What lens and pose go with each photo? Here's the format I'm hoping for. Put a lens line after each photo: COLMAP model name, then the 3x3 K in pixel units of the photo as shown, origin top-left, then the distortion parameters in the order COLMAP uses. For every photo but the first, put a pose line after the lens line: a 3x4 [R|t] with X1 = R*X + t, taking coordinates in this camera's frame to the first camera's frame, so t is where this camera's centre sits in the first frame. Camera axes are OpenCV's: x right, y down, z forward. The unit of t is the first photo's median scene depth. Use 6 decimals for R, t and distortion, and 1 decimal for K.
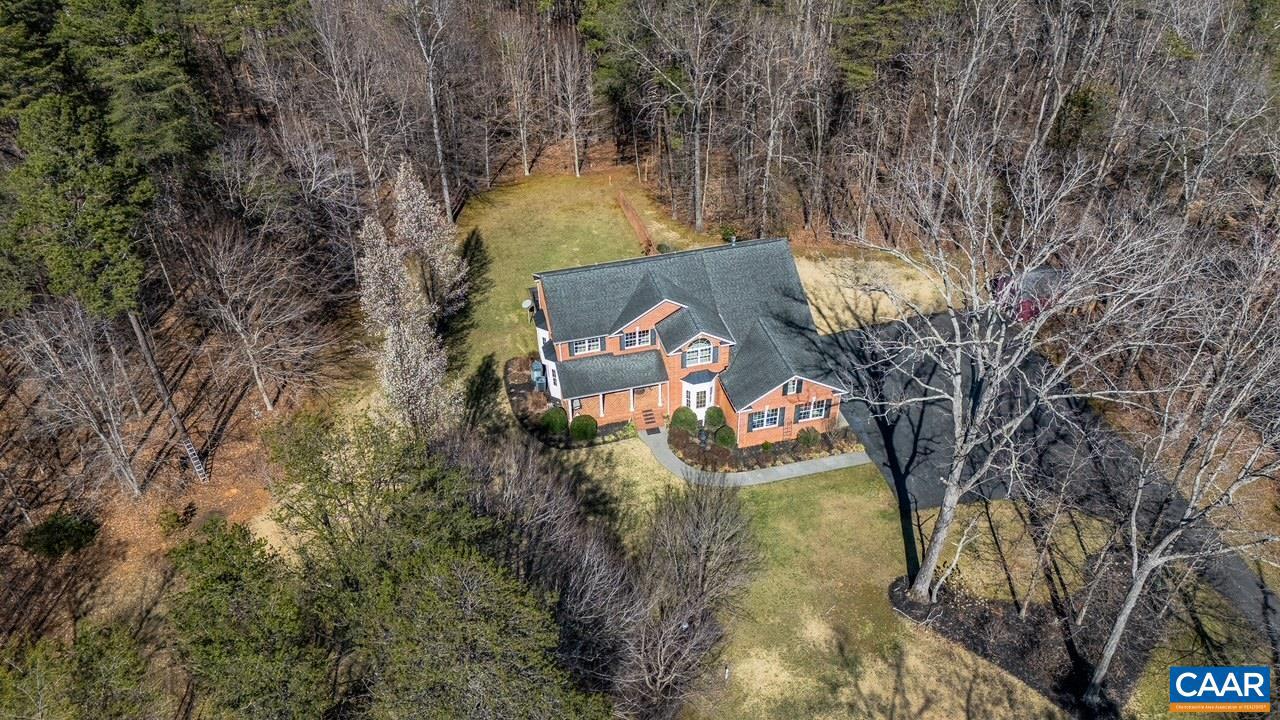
lens RADIAL K [[939.6, 0, 633.1], [0, 939.6, 358.8], [0, 0, 1]] dist [0.044423, -0.004878]
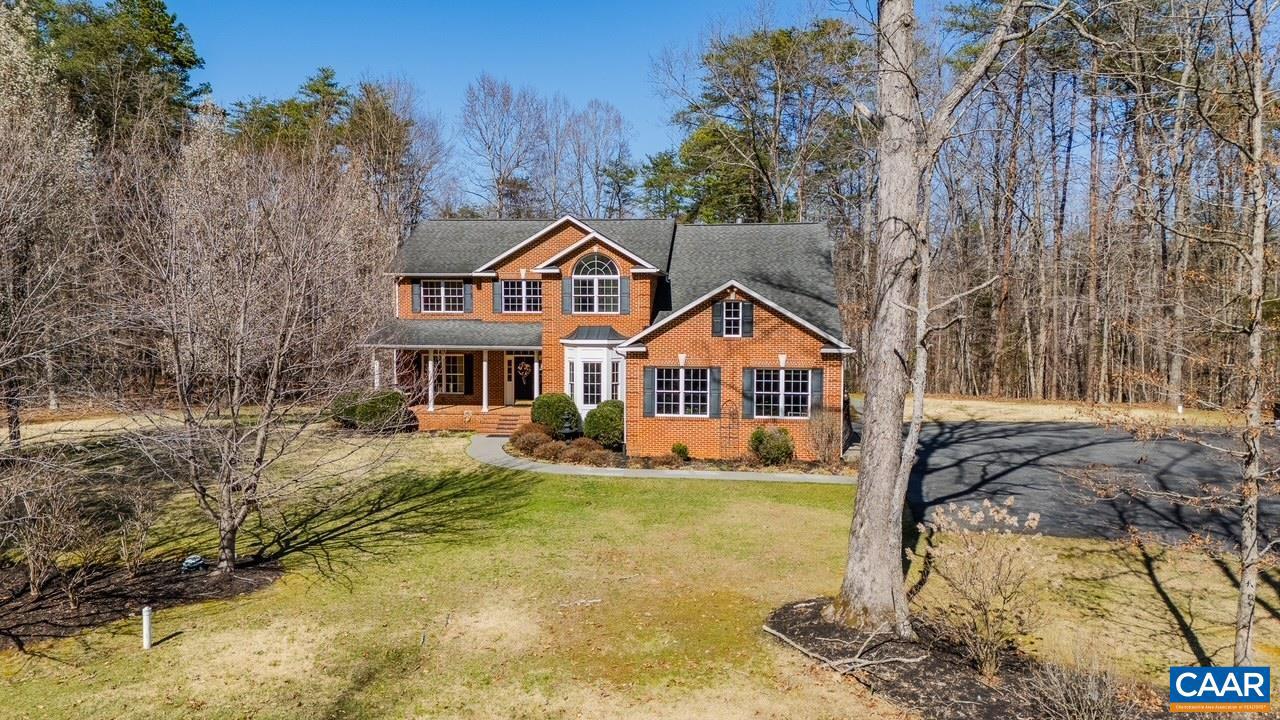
lens RADIAL K [[939.6, 0, 633.1], [0, 939.6, 358.8], [0, 0, 1]] dist [0.044423, -0.004878]
pose [[0.927680, 0.036157, -0.371621, 0.293132], [-0.240284, 0.819624, -0.520077, 0.305634], [0.285785, 0.571760, 0.769037, 0.588144]]
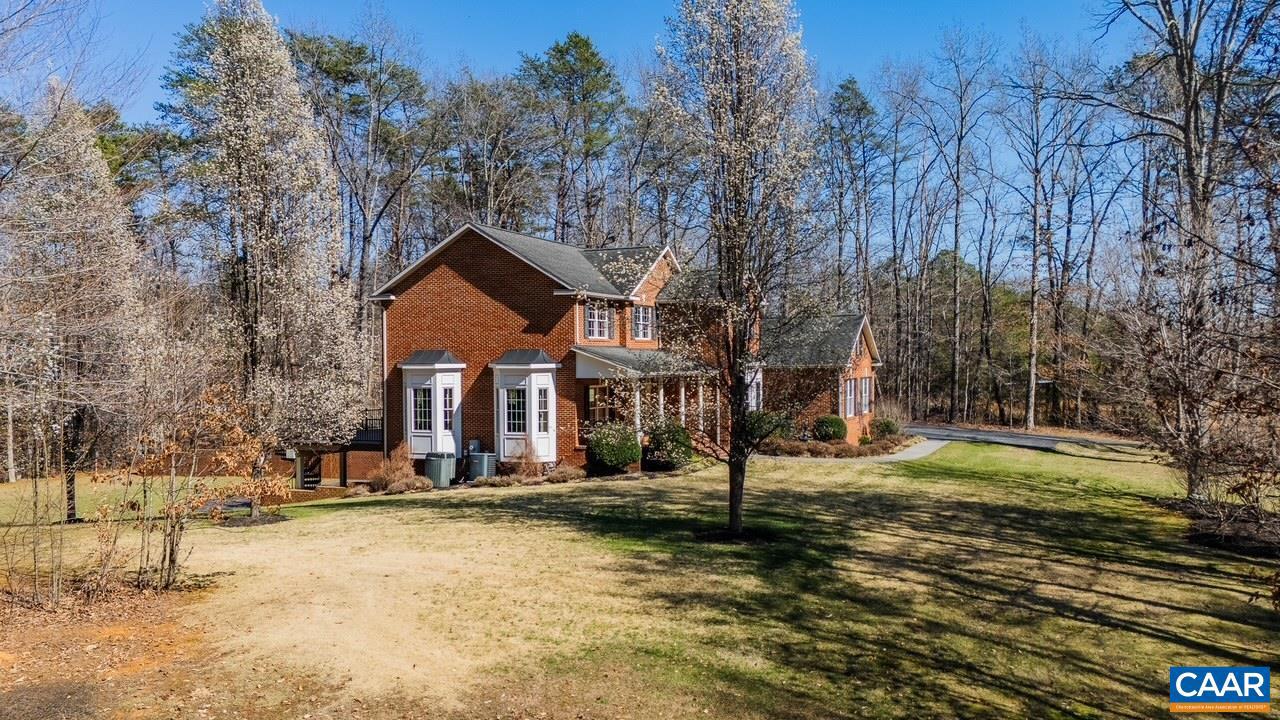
lens RADIAL K [[939.6, 0, 633.1], [0, 939.6, 358.8], [0, 0, 1]] dist [0.044423, -0.004878]
pose [[0.639547, 0.002705, 0.768748, -0.453314], [0.471884, 0.788052, -0.395349, 0.227260], [-0.606882, 0.615603, 0.502719, 0.726559]]
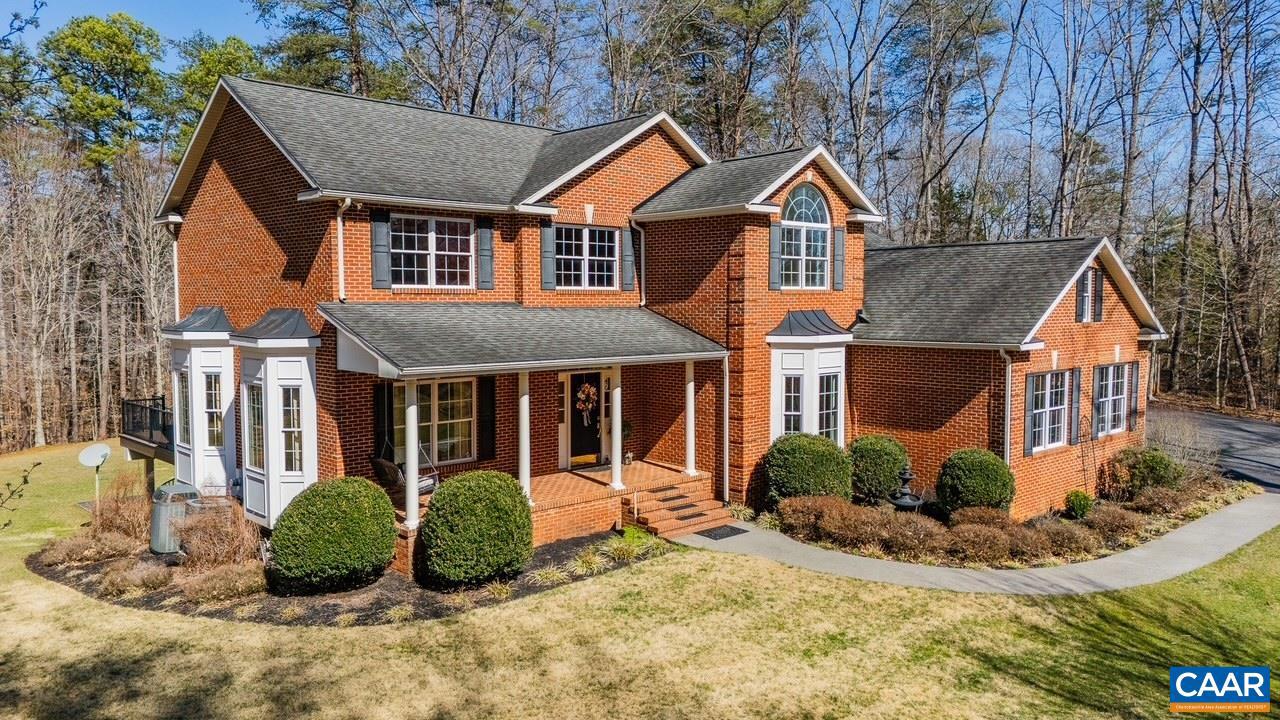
lens RADIAL K [[939.6, 0, 633.1], [0, 939.6, 358.8], [0, 0, 1]] dist [0.044423, -0.004878]
pose [[0.882374, -0.016734, 0.470251, -0.128674], [0.279275, 0.822942, -0.494744, 0.164327], [-0.378711, 0.567878, 0.730816, 0.791544]]
